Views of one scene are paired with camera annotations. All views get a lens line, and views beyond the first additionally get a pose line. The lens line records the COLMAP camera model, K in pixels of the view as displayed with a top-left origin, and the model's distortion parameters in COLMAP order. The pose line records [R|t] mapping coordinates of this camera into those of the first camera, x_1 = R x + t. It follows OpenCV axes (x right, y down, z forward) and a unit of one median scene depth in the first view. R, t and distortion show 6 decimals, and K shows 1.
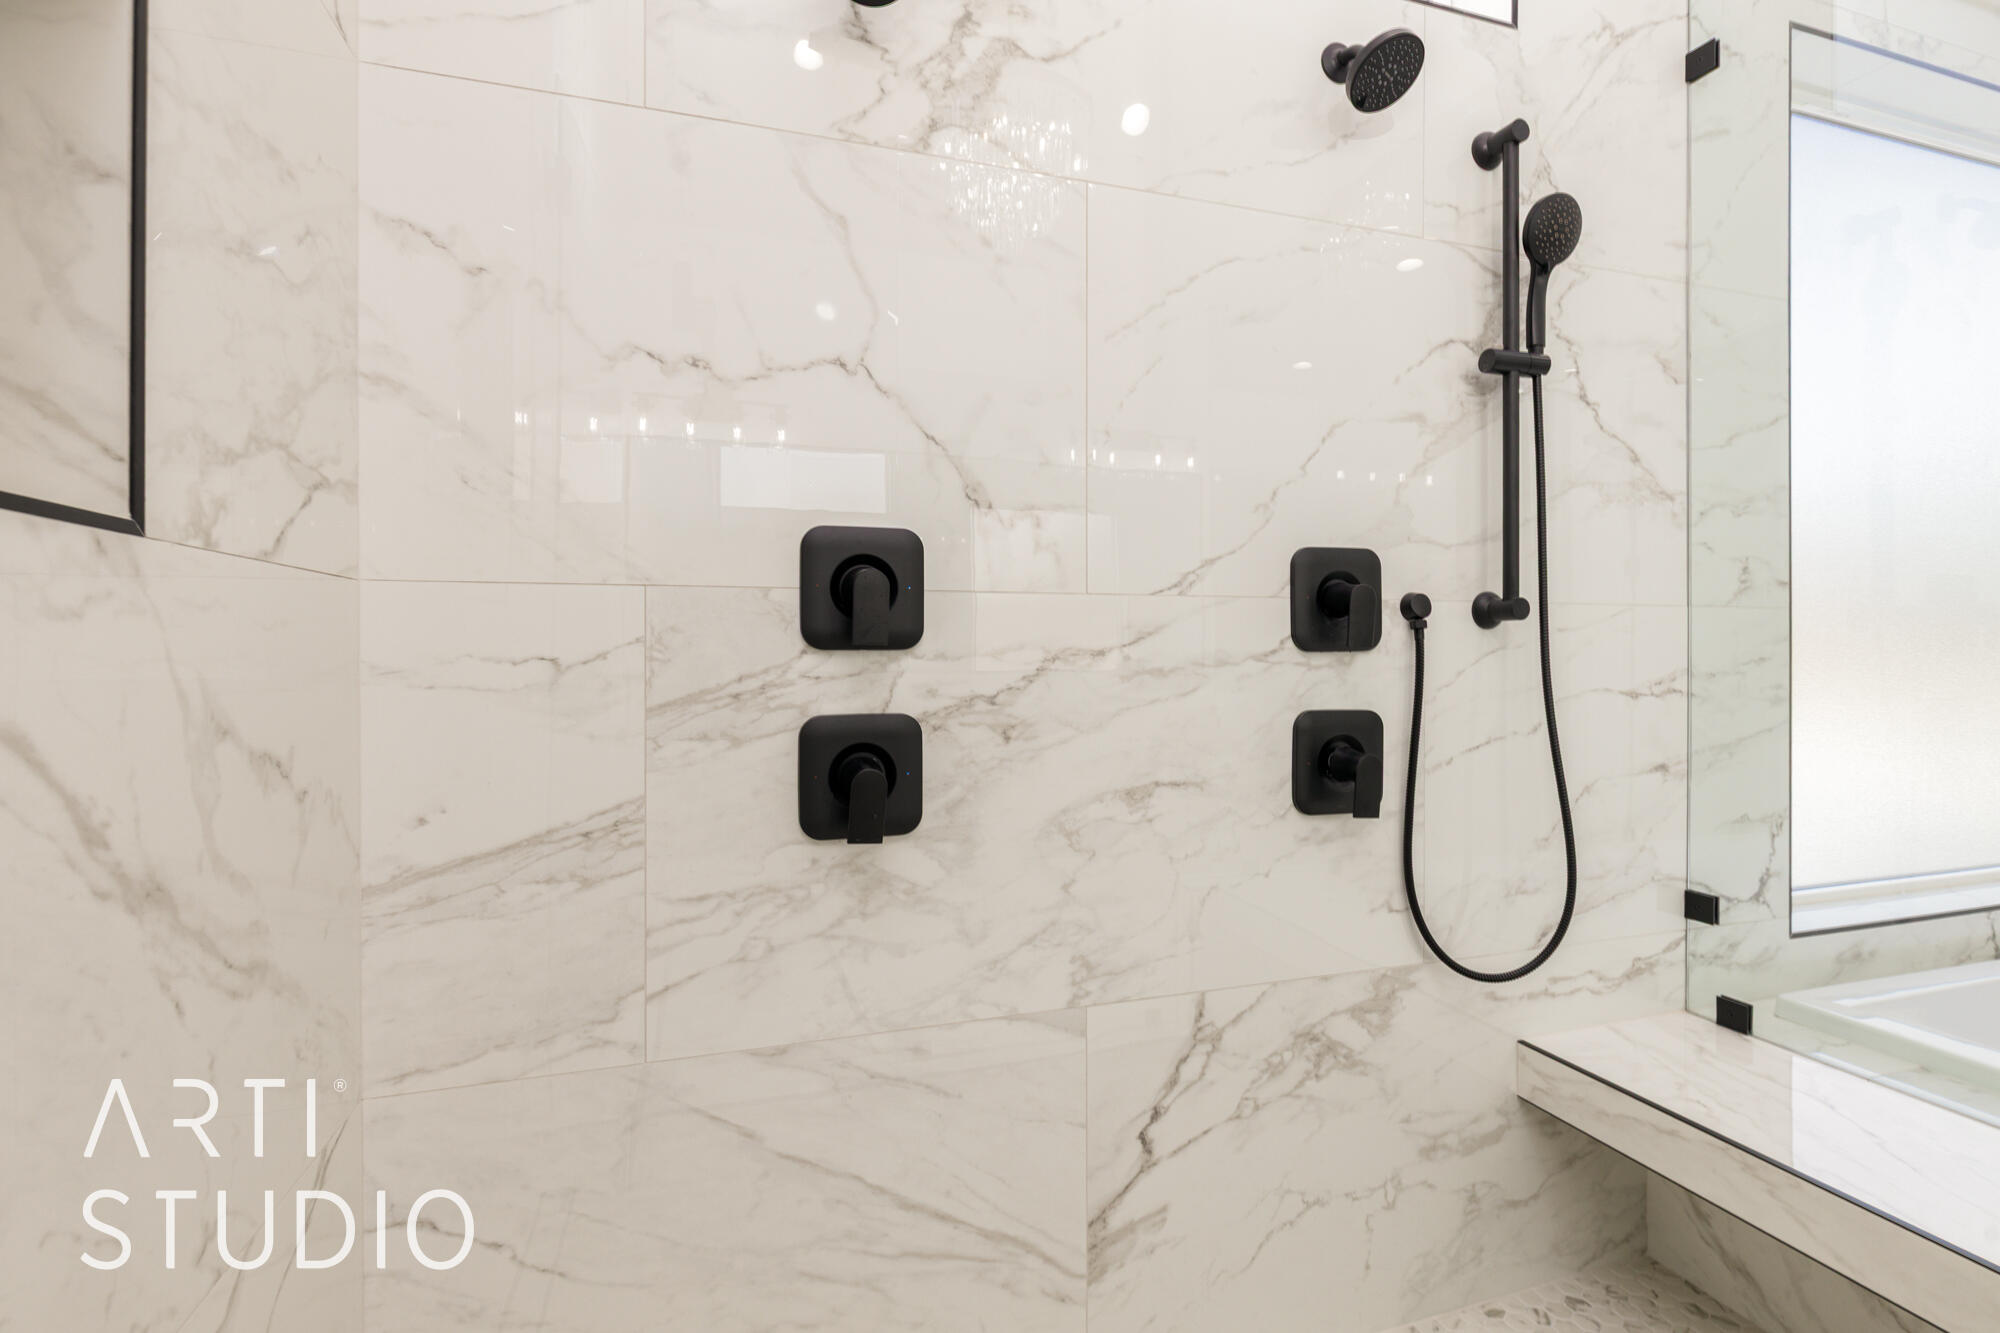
lens RADIAL K [[905.7, 0, 993.5], [0, 905.7, 648.5], [0, 0, 1]] dist [-0.002859, -0.000397]
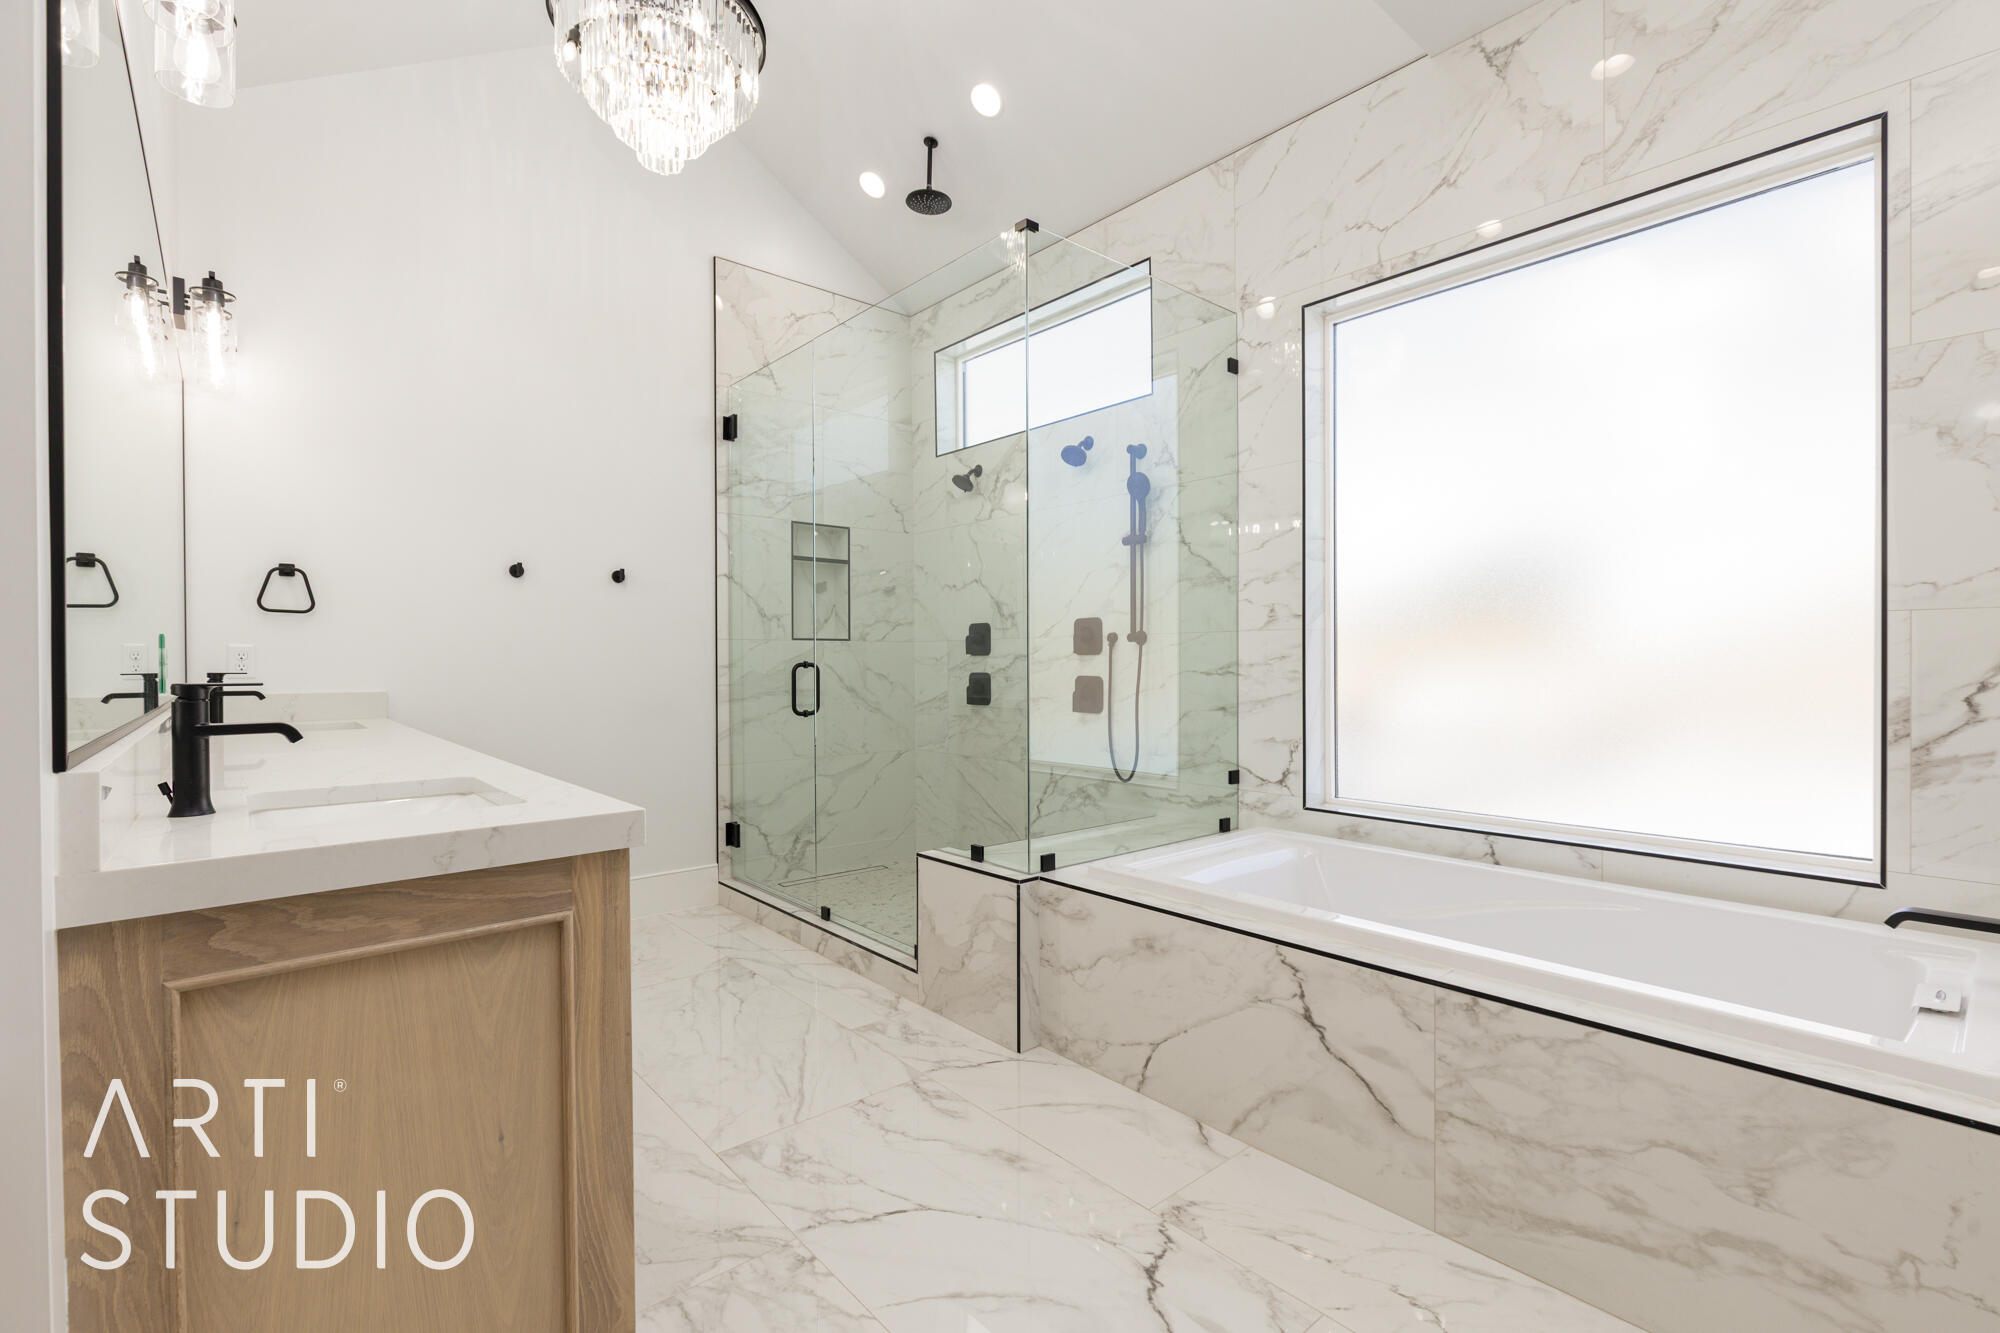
lens RADIAL K [[897.3, 0, 1002.9], [0, 897.3, 667.1], [0, 0, 1]] dist [0.003308, -0.000287]
pose [[0.399774, 0.005470, -0.916597, 2.752200], [0.006645, 0.999939, 0.008865, 0.014485], [0.916589, -0.009635, 0.399714, -0.341638]]
